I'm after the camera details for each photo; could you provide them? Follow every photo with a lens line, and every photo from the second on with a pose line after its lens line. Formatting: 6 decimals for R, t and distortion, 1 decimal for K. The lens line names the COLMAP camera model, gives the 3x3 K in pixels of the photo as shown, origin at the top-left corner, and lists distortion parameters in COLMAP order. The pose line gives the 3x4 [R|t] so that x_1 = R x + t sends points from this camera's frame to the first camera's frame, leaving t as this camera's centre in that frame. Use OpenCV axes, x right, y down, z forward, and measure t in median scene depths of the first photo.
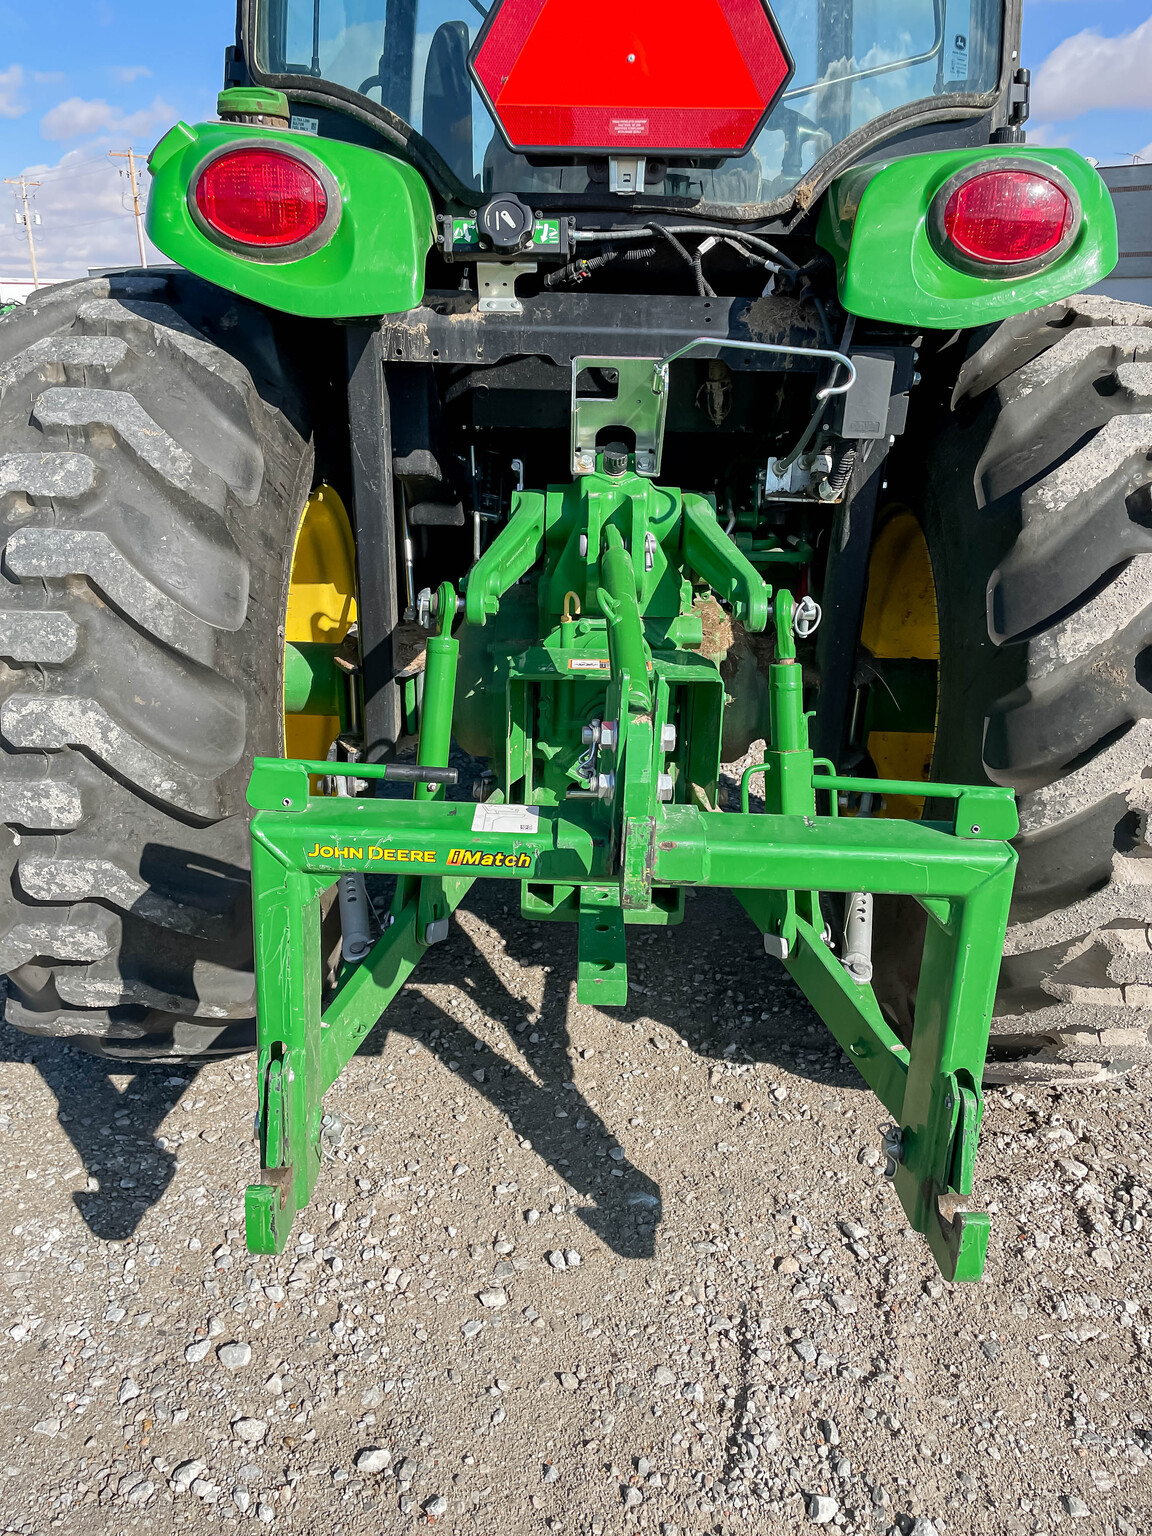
lens RADIAL K [[1160.6, 0, 572.0], [0, 1160.6, 751.1], [0, 0, 1]] dist [0.078834, -0.104493]
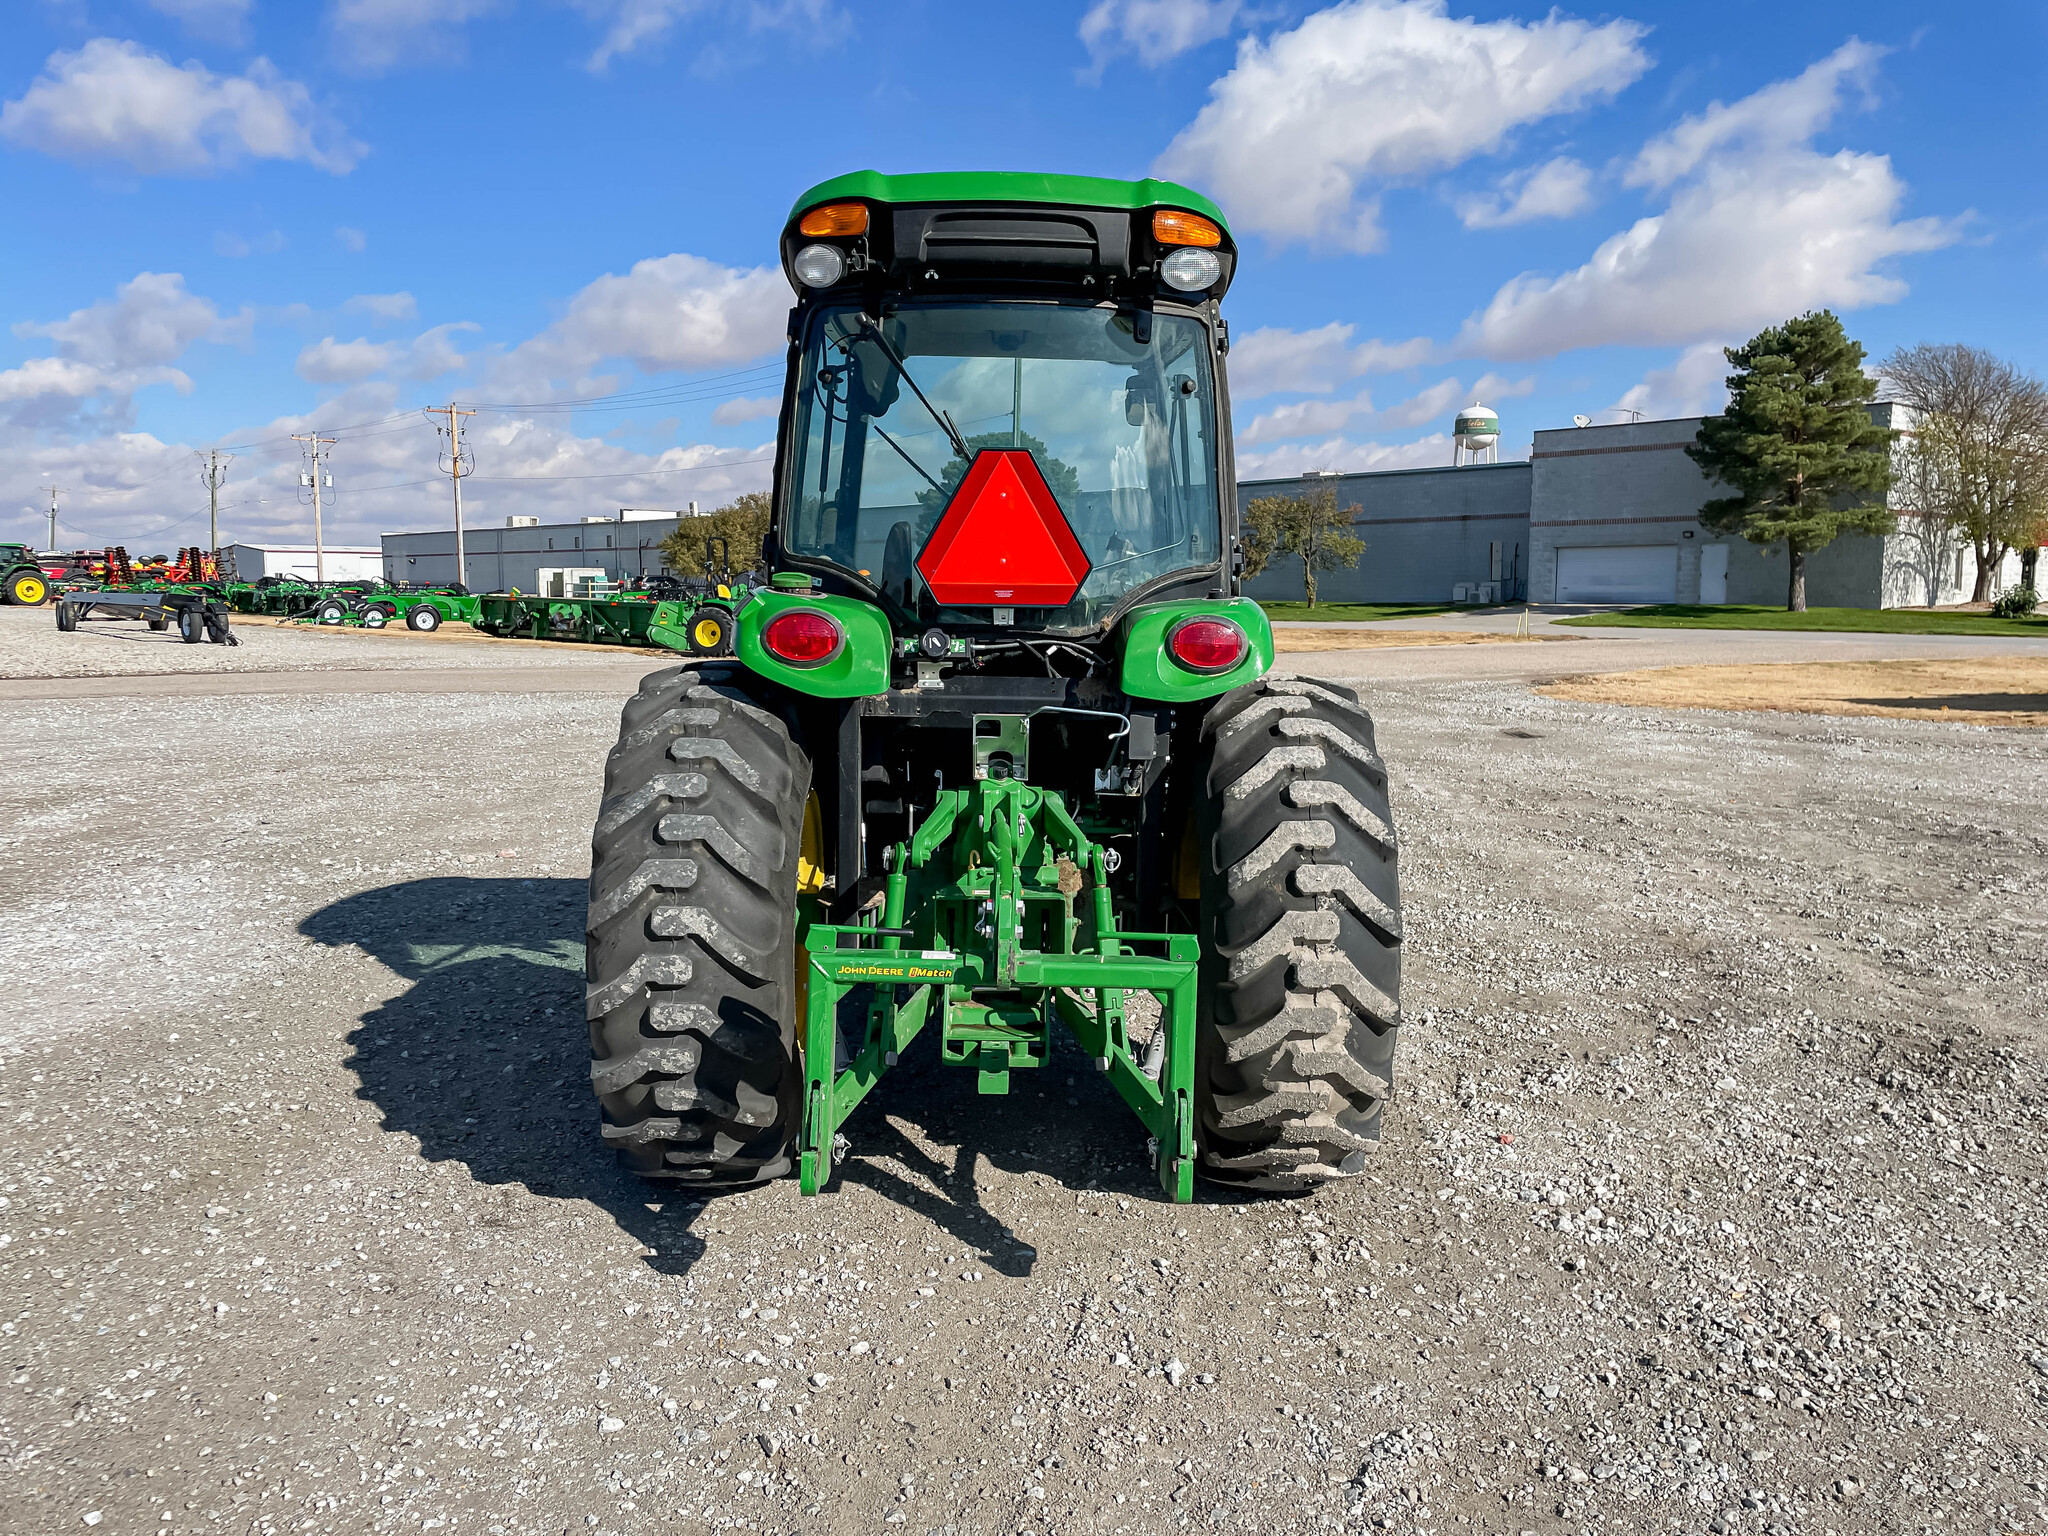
lens RADIAL K [[1547.5, 0, 1035.8], [0, 1547.5, 732.6], [0, 0, 1]] dist [0.078834, -0.104493]
pose [[0.999430, -0.008643, 0.032645, 0.017602], [0.016661, 0.967047, -0.254052, 0.269197], [-0.029373, 0.254451, 0.966640, -1.196925]]
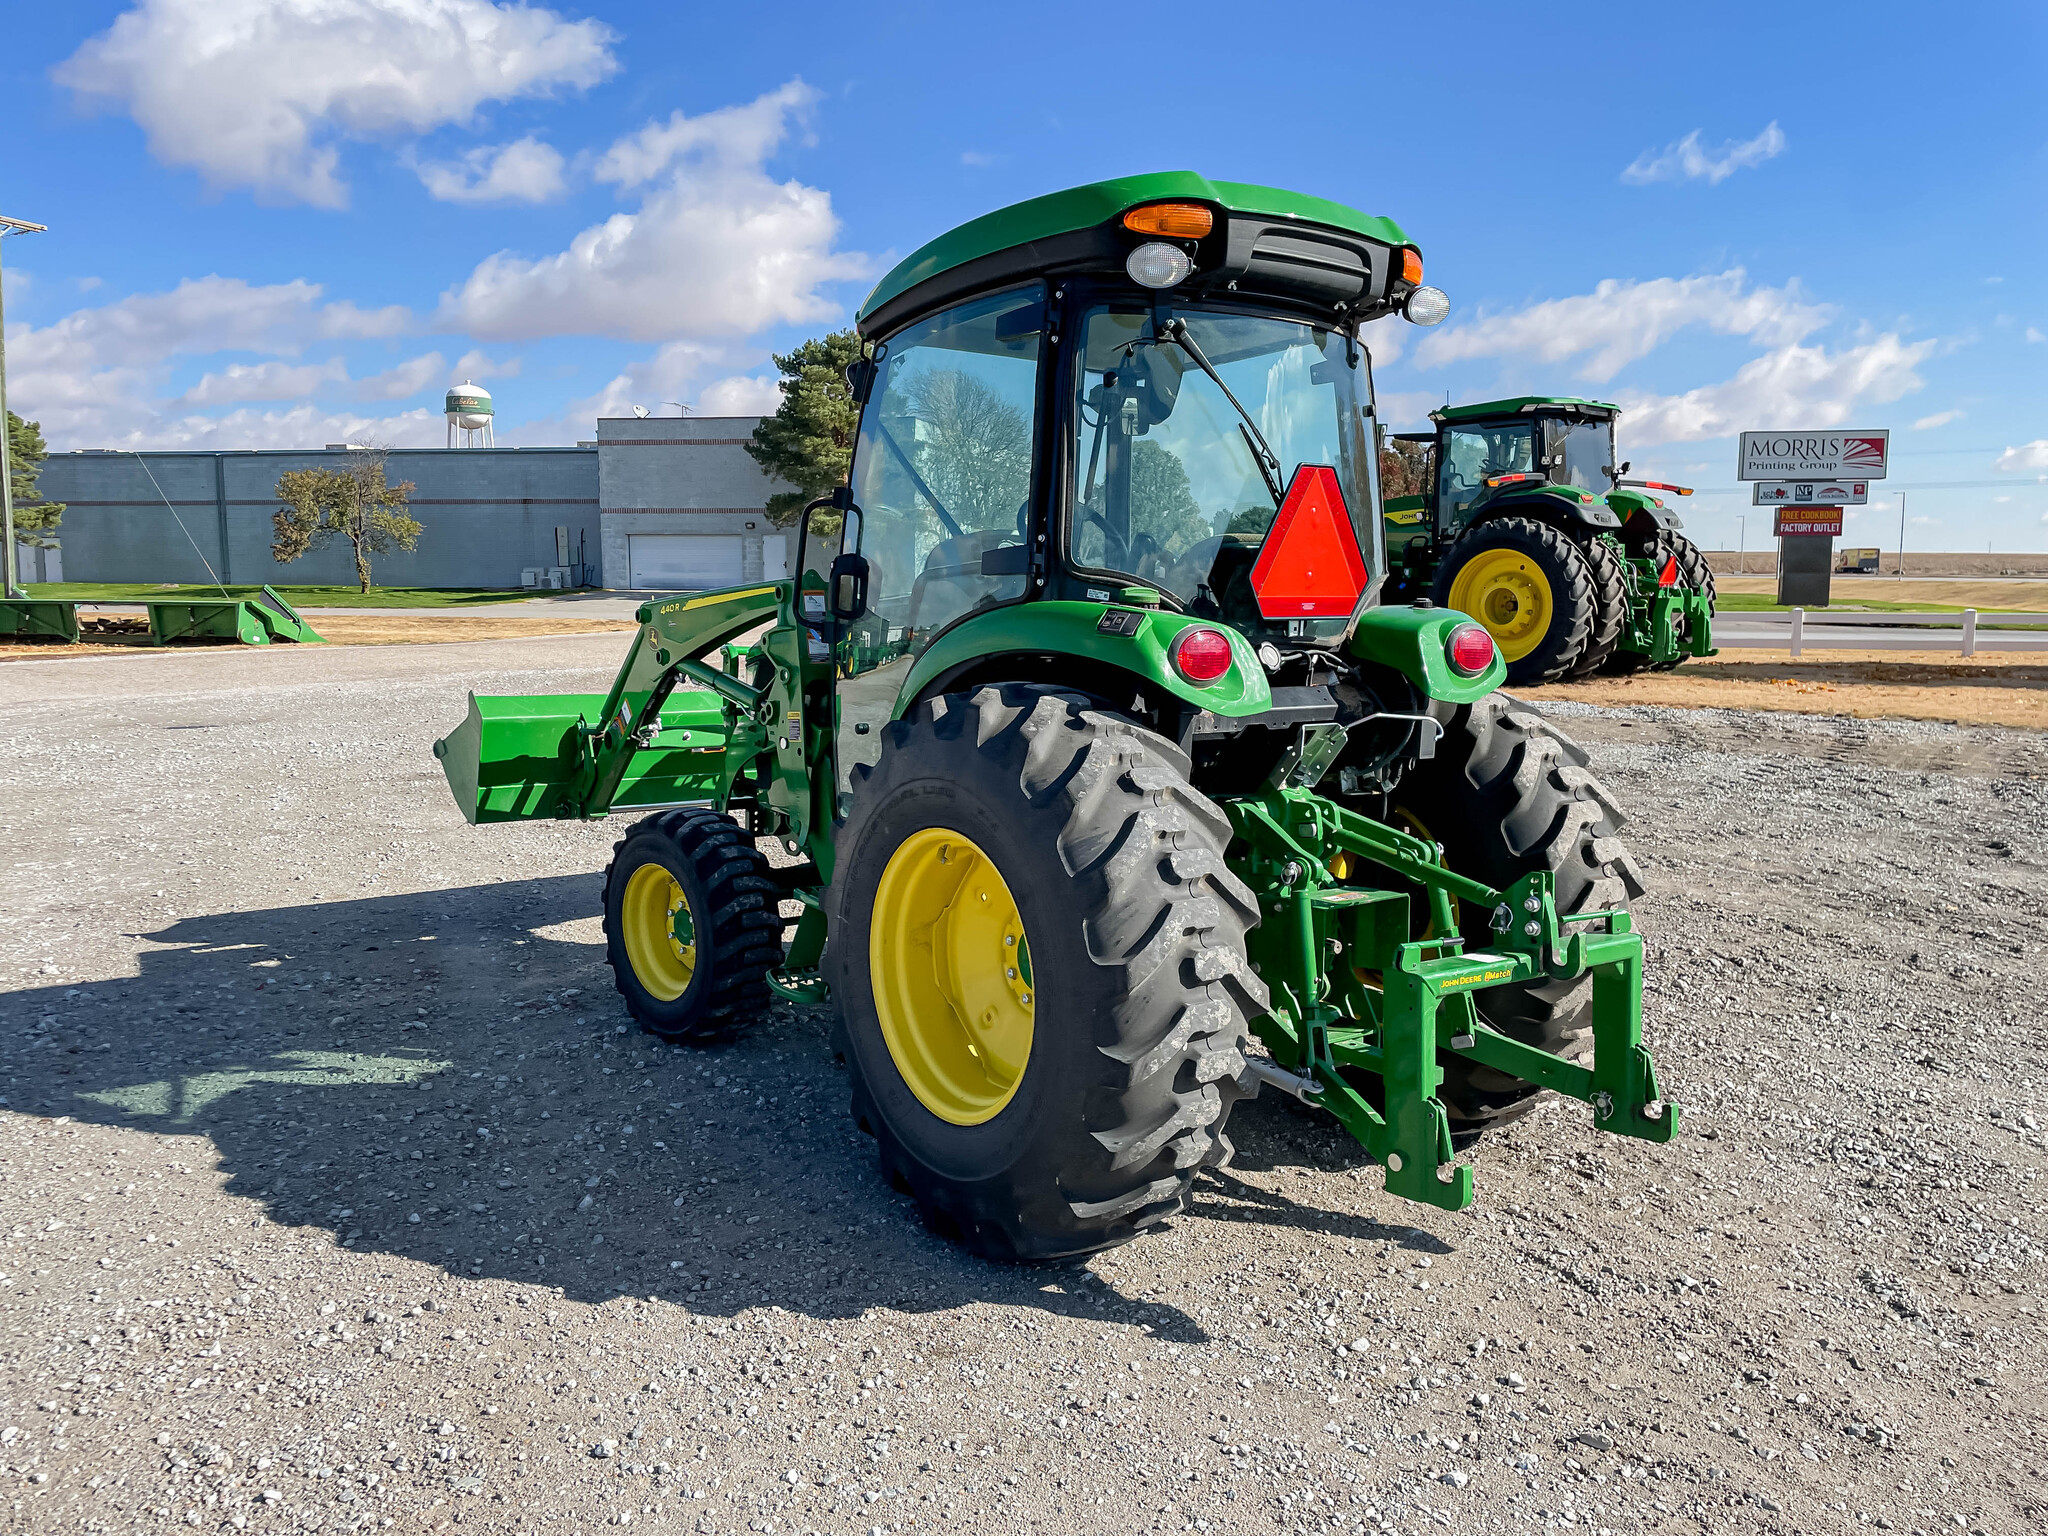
lens RADIAL K [[1547.5, 0, 1023.6], [0, 1547.5, 738.9], [0, 0, 1]] dist [0.078834, -0.104493]
pose [[0.788547, -0.066830, 0.611333, -1.740672], [0.210573, 0.963329, -0.166304, -0.018964], [-0.577800, 0.259869, 0.773702, -0.548320]]
